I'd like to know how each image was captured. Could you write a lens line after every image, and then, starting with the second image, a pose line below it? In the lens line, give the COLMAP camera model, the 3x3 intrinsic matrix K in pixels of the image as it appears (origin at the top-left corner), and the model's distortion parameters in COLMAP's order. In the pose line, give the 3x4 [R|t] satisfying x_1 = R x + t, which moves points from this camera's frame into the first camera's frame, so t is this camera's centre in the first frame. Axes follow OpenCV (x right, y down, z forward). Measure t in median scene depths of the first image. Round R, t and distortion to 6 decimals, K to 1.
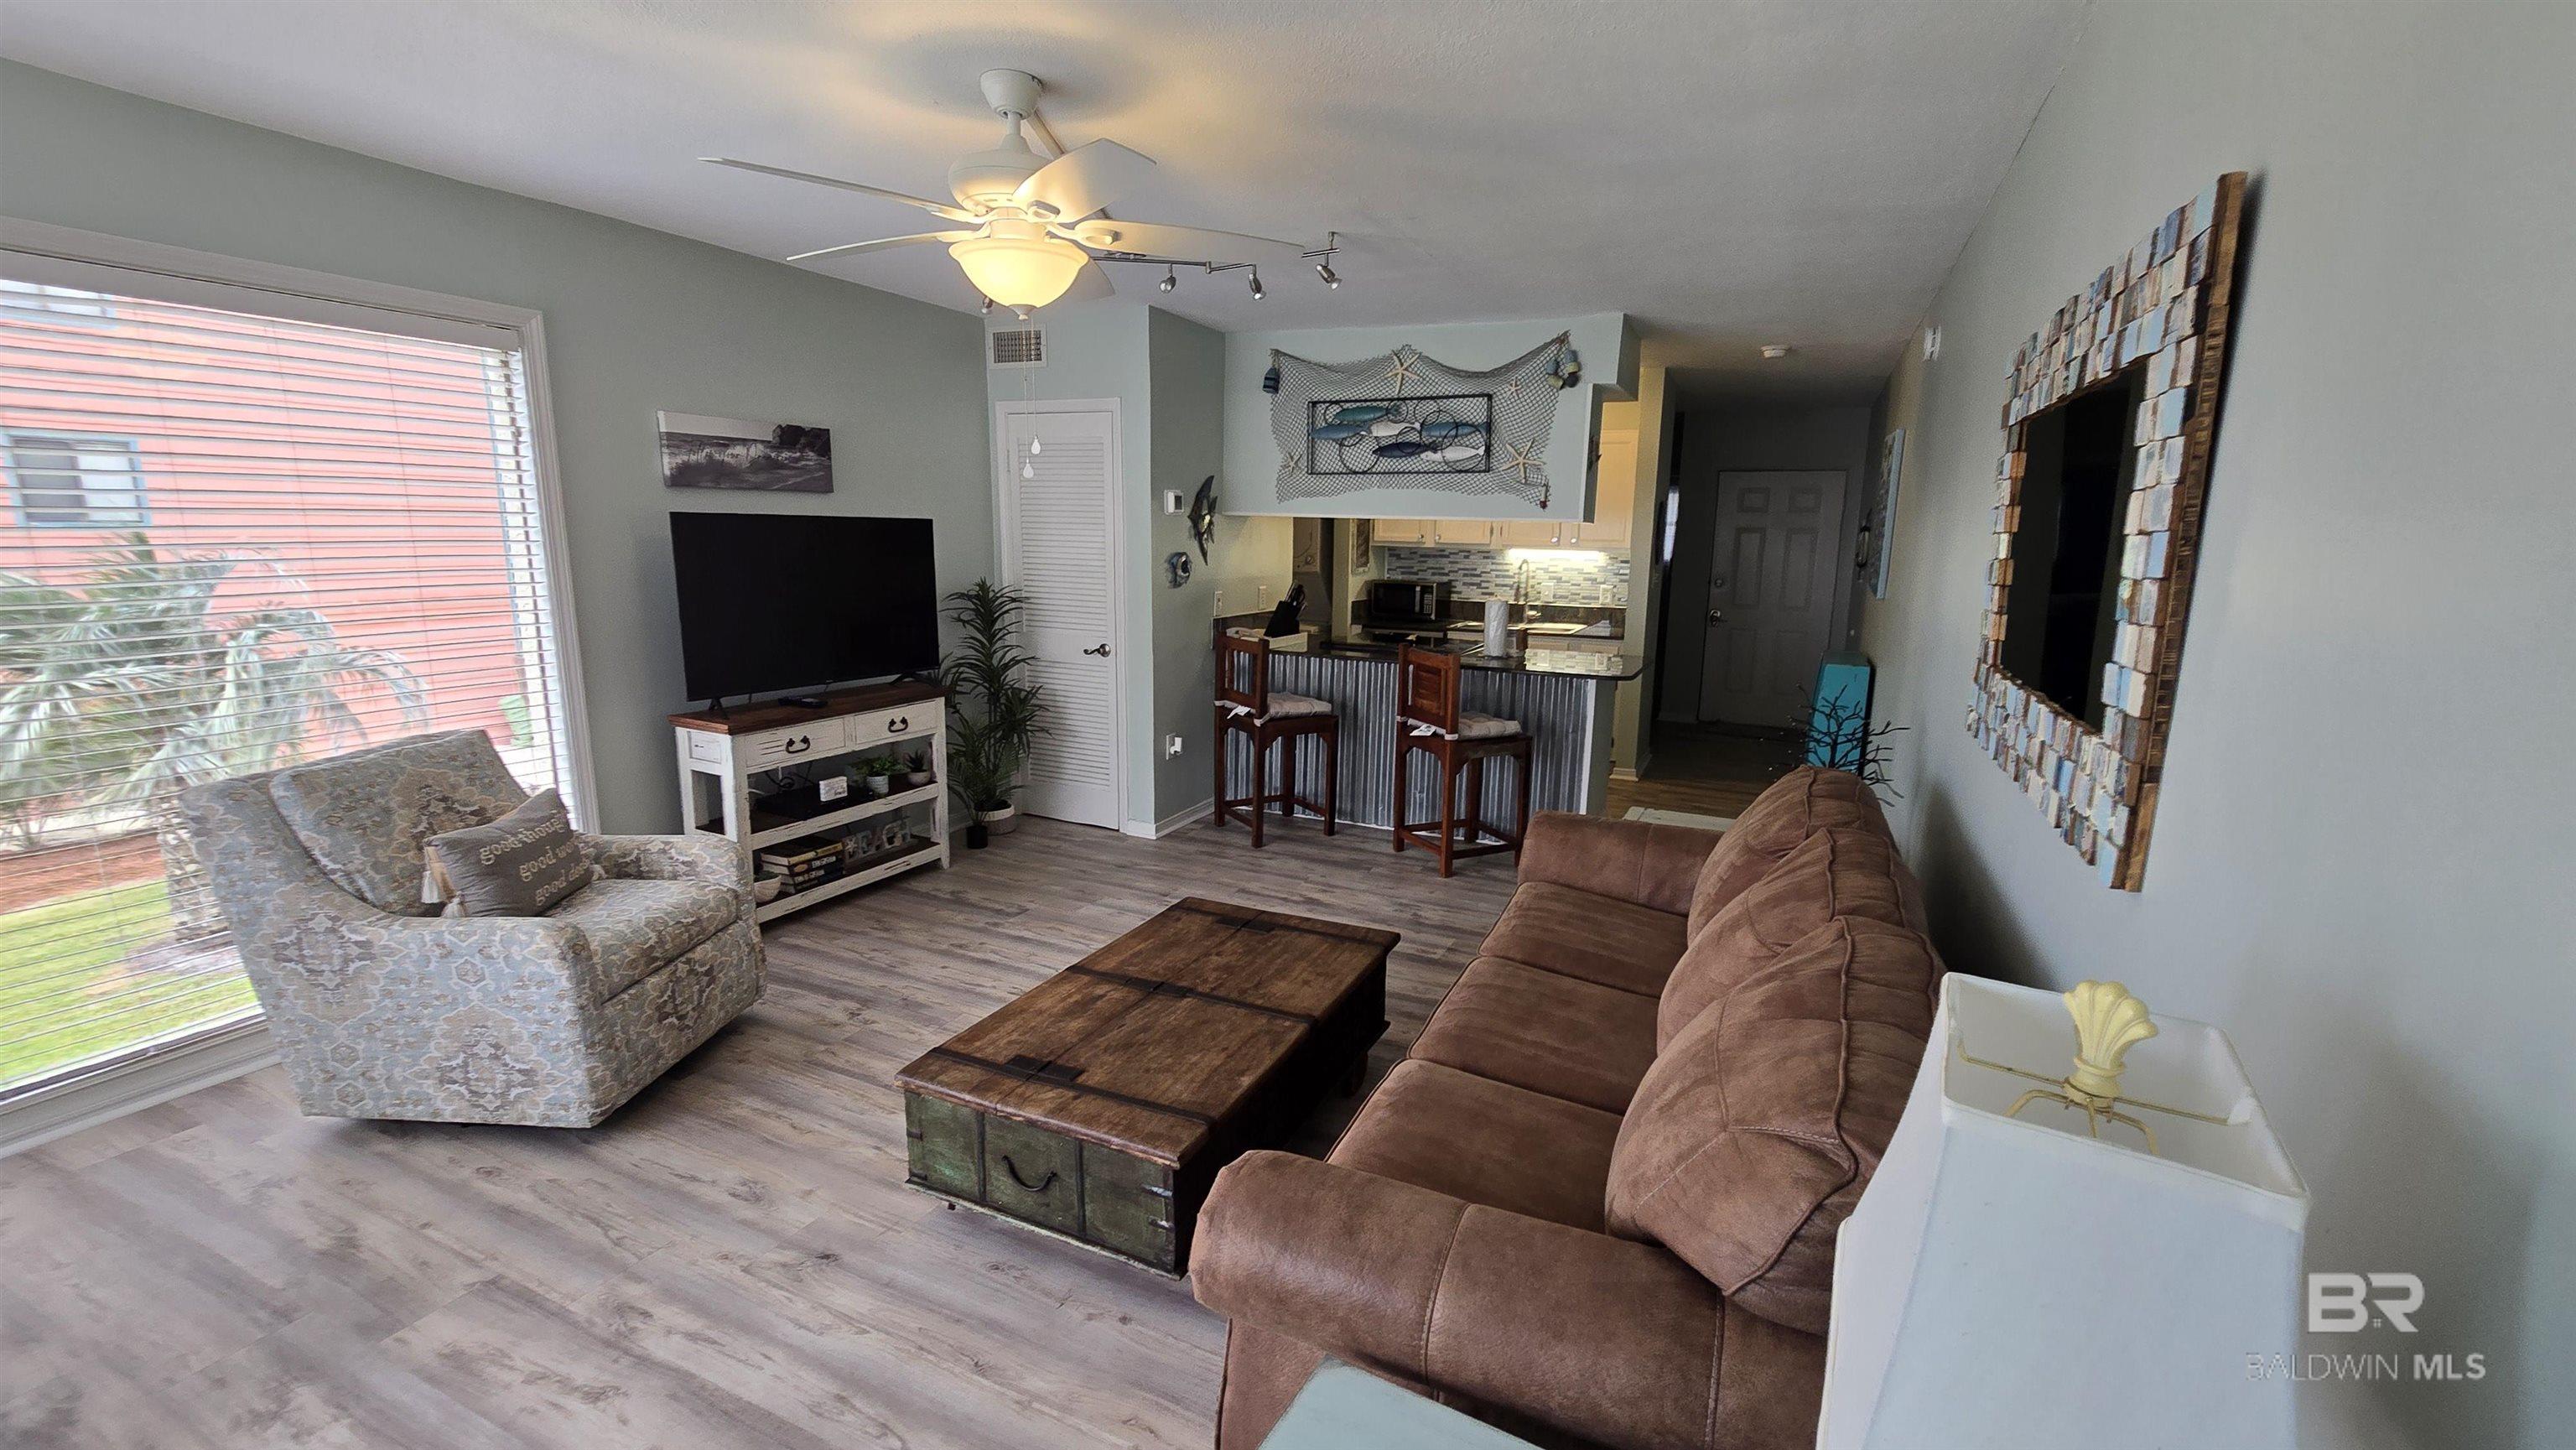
lens RADIAL K [[1063.5, 0, 1316.7], [0, 1063.5, 731.1], [0, 0, 1]] dist [-0.001510, -0.000125]
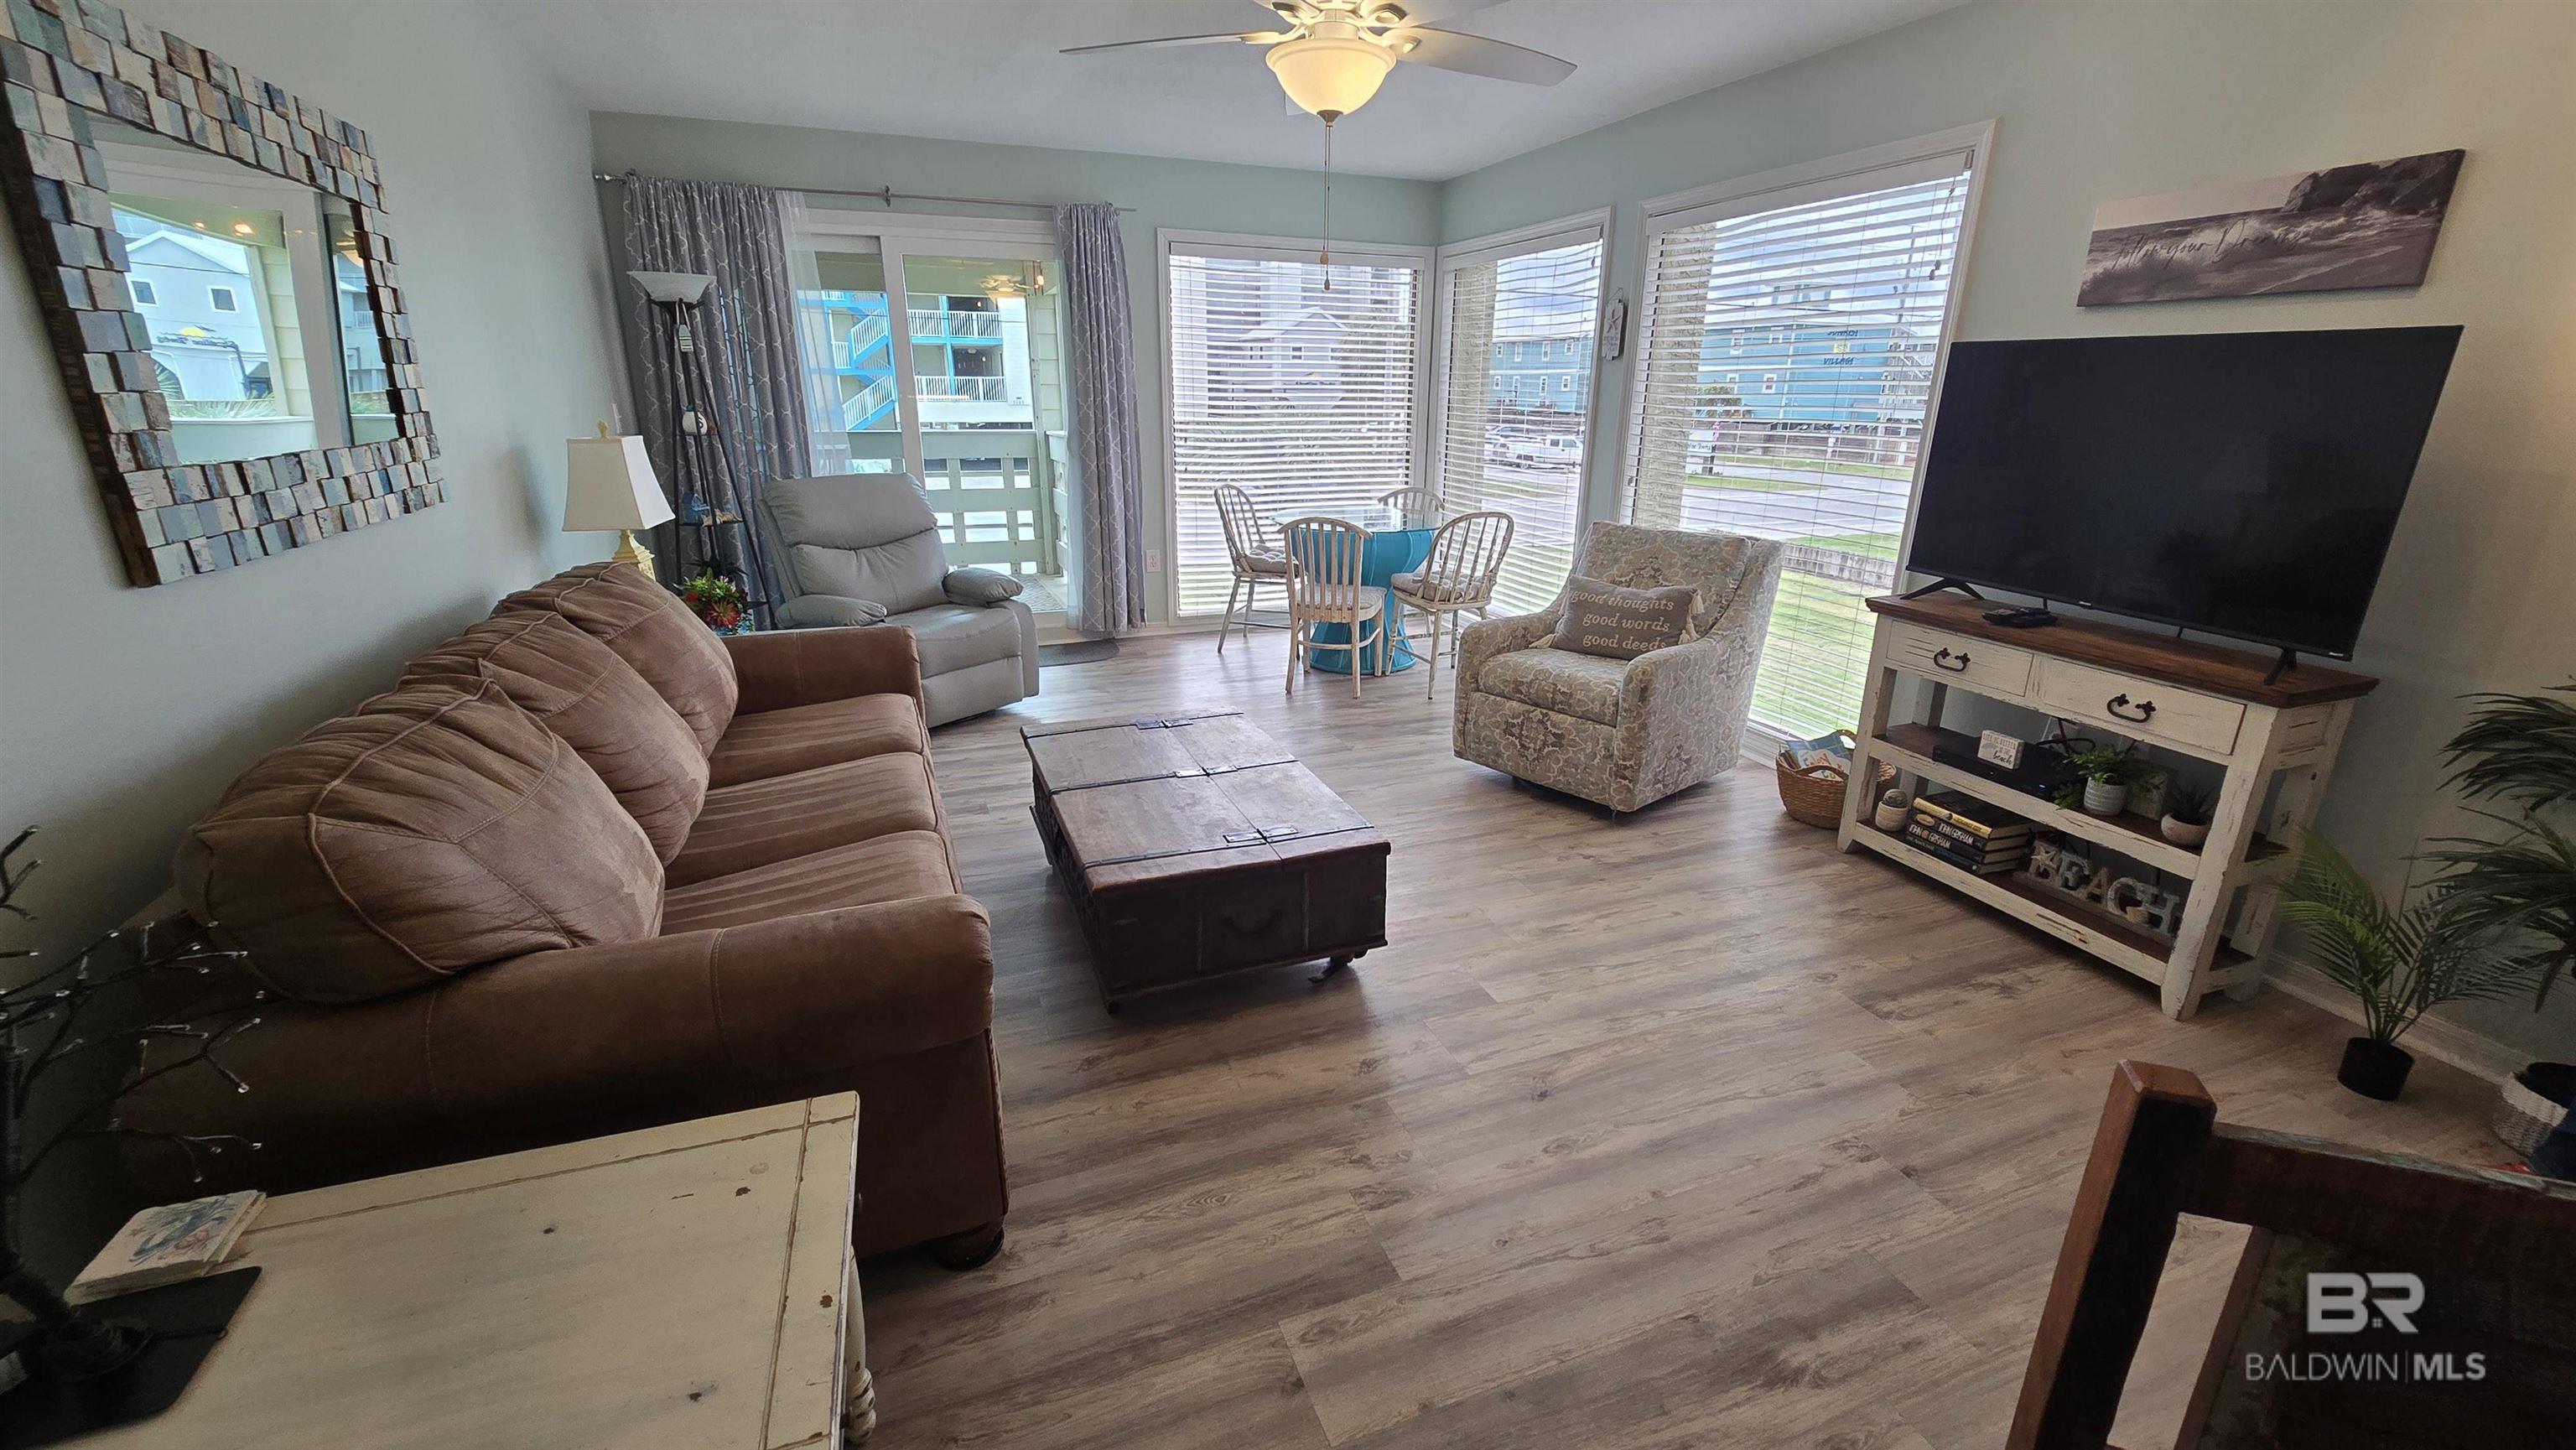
lens RADIAL K [[1059.9, 0, 1305.2], [0, 1059.9, 730.6], [0, 0, 1]] dist [0.000515, -0.000331]
pose [[-0.701341, 0.195966, -0.685360, 0.288792], [-0.158015, 0.894808, 0.417553, -0.150271], [0.695092, 0.401144, -0.596599, 0.948652]]
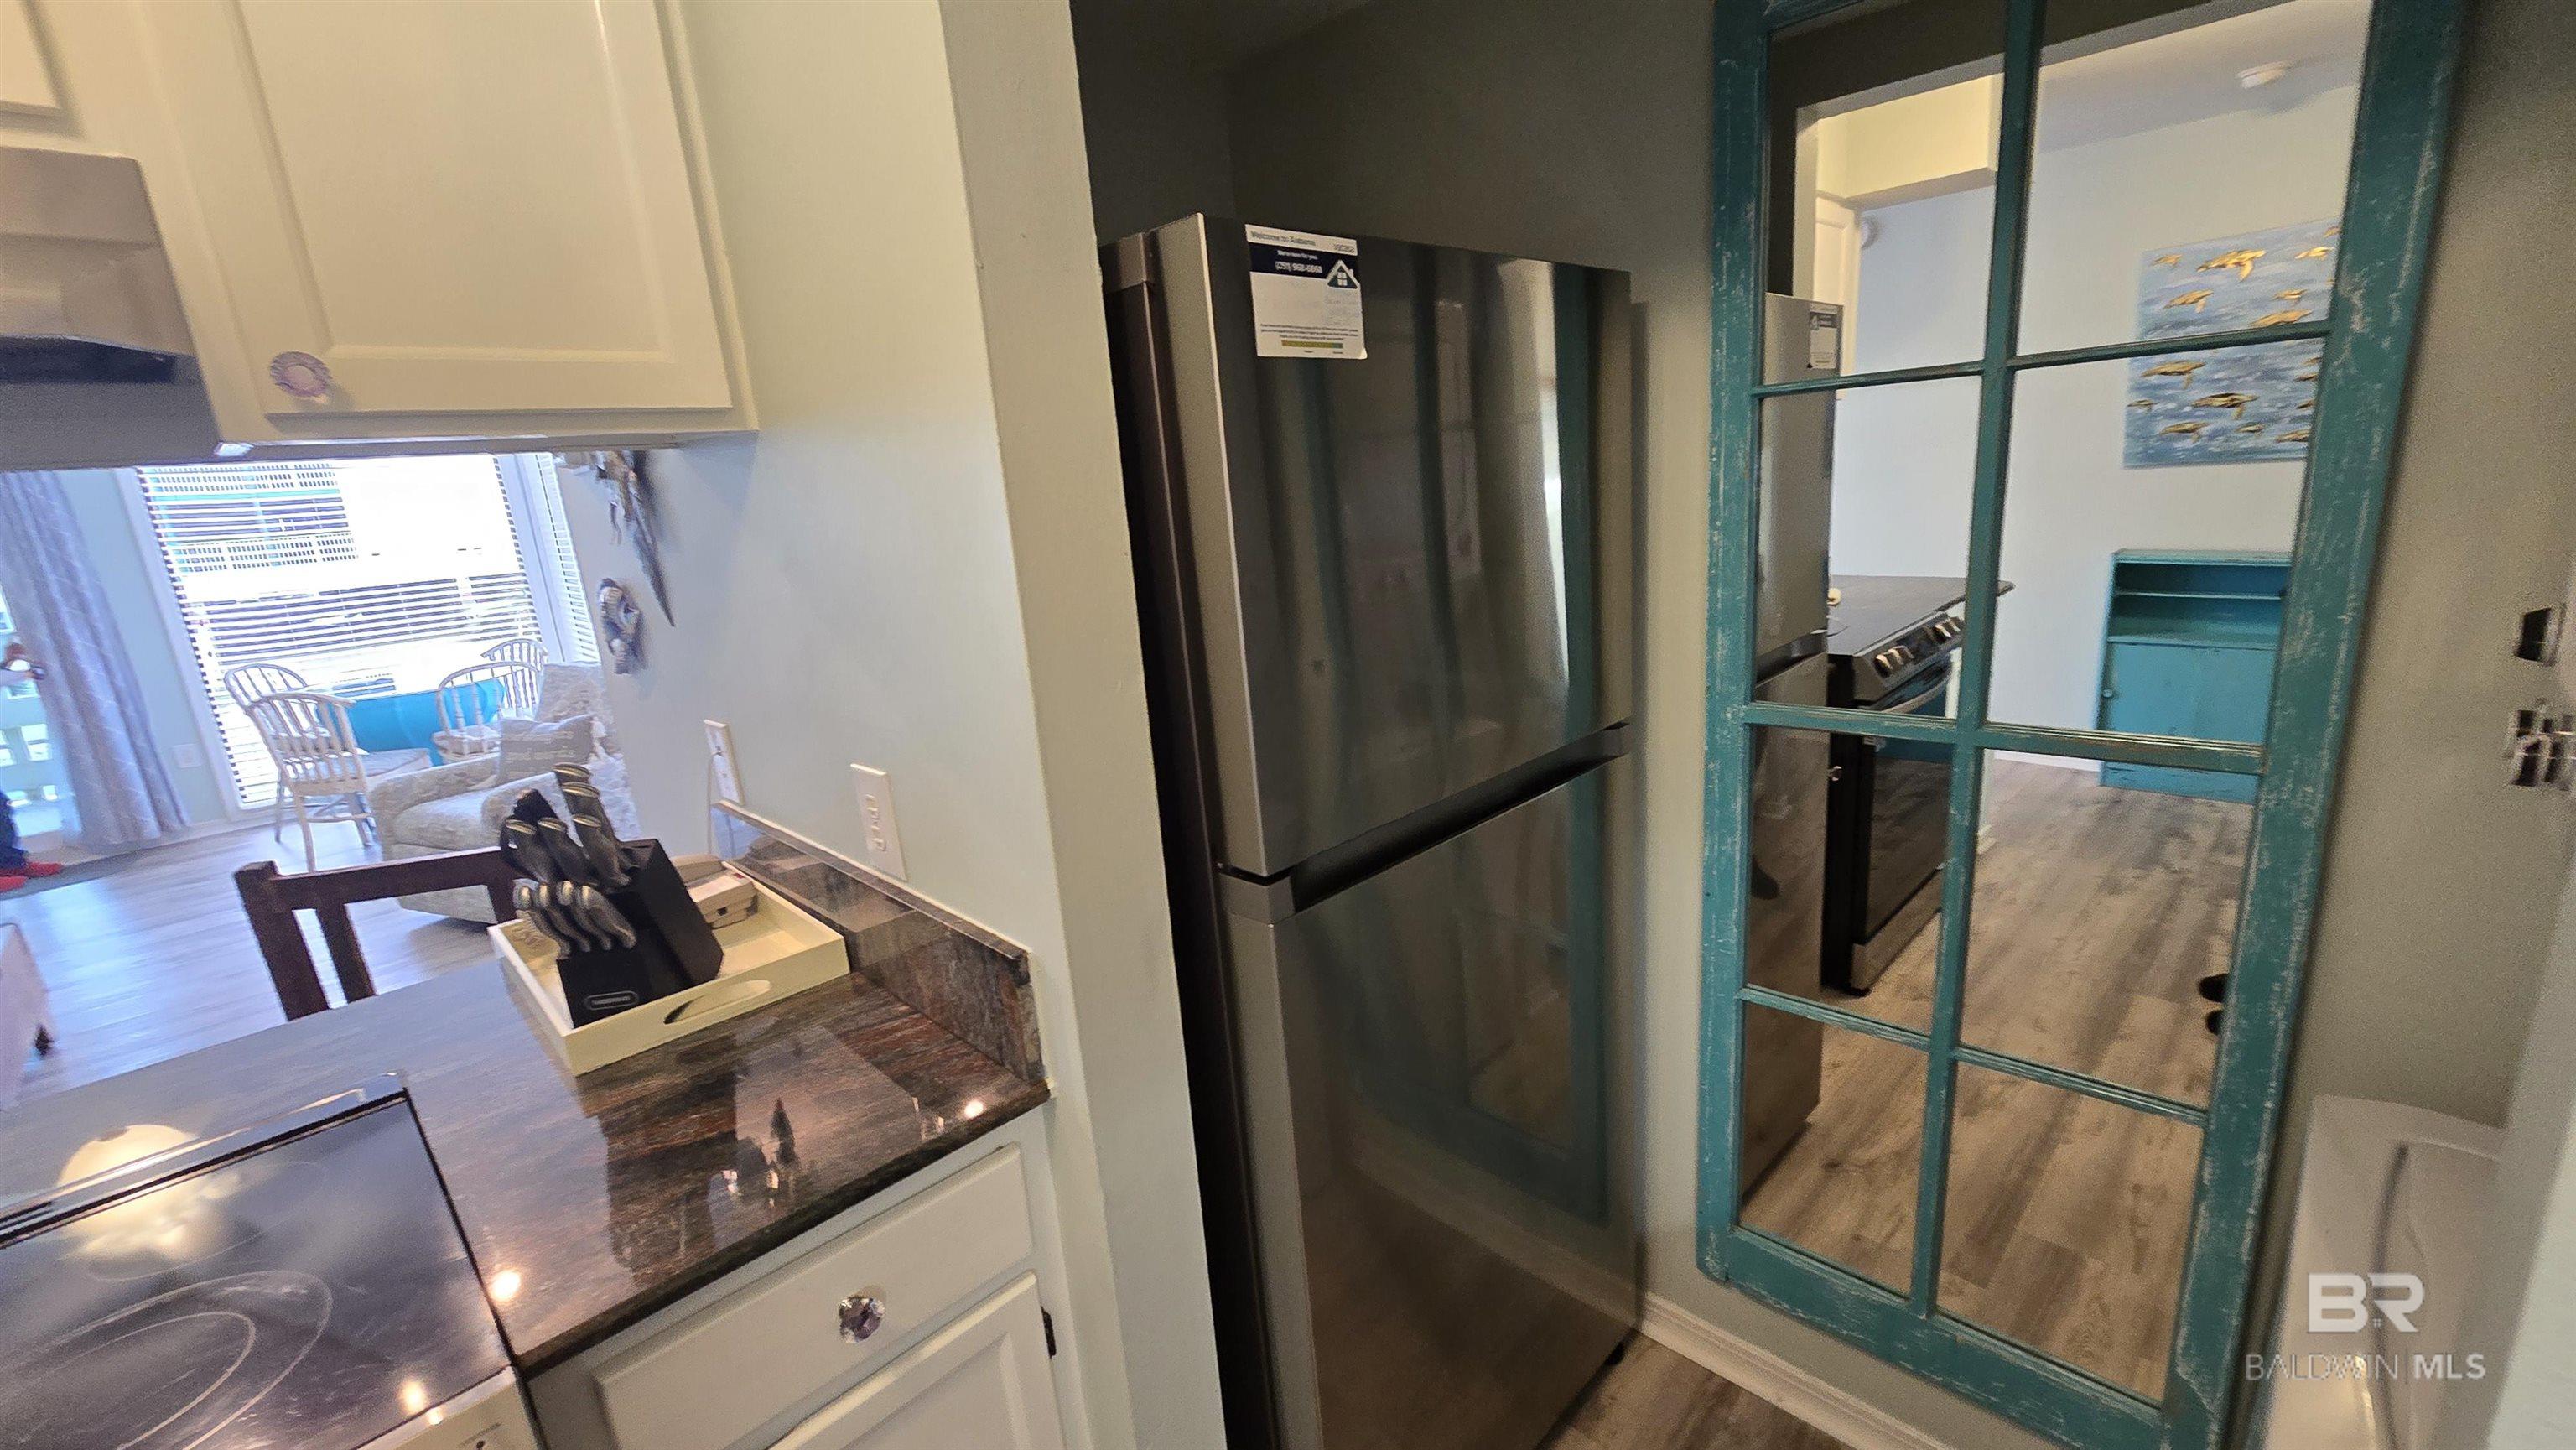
lens RADIAL K [[1053.2, 0, 1305.7], [0, 1053.2, 735.8], [0, 0, 1]] dist [-0.001101, 0.000118]
pose [[-0.338852, 0.233484, -0.911408, 0.133310], [-0.119265, 0.950243, 0.287774, -0.268777], [0.933250, 0.206212, -0.294145, 1.450653]]
